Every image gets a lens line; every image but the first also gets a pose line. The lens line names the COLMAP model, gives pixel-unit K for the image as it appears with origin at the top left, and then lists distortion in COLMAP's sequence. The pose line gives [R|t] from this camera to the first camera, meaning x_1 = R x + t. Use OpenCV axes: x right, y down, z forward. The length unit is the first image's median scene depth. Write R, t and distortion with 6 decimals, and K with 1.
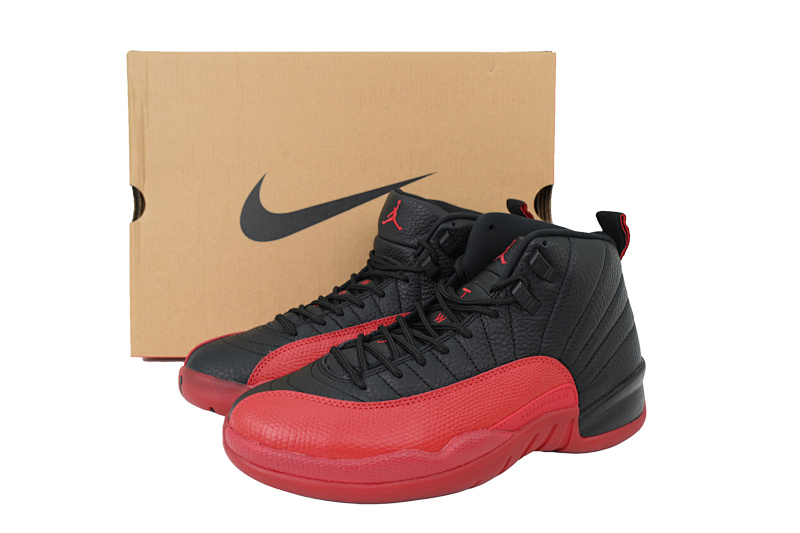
lens RADIAL K [[725.6, 0, 397.0], [0, 725.6, 269.0], [0, 0, 1]] dist [0.002603, 0.000000]
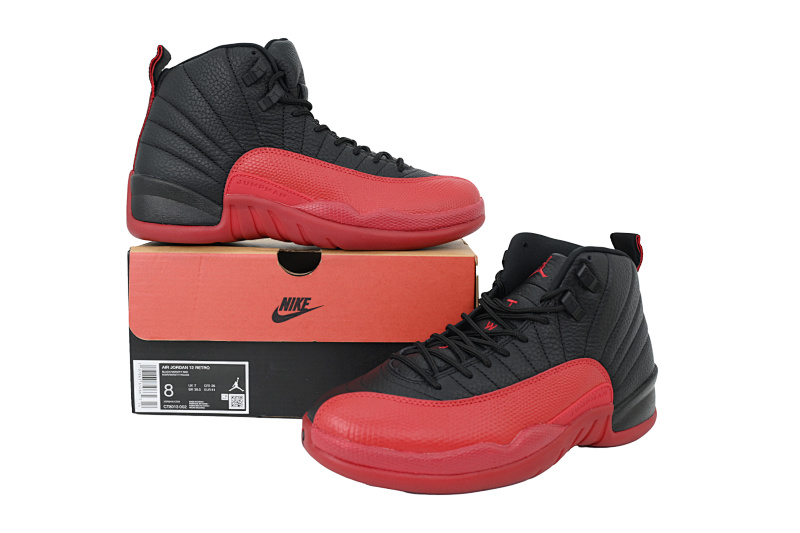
lens RADIAL K [[725.6, 0, 402.5], [0, 725.6, 266.5], [0, 0, 1]] dist [0.002603, 0.000000]
pose [[0.989758, 0.006399, 0.142614, -0.246688], [0.000071, 0.998973, -0.045313, 0.029337], [-0.142757, 0.044859, 0.988741, -0.078116]]
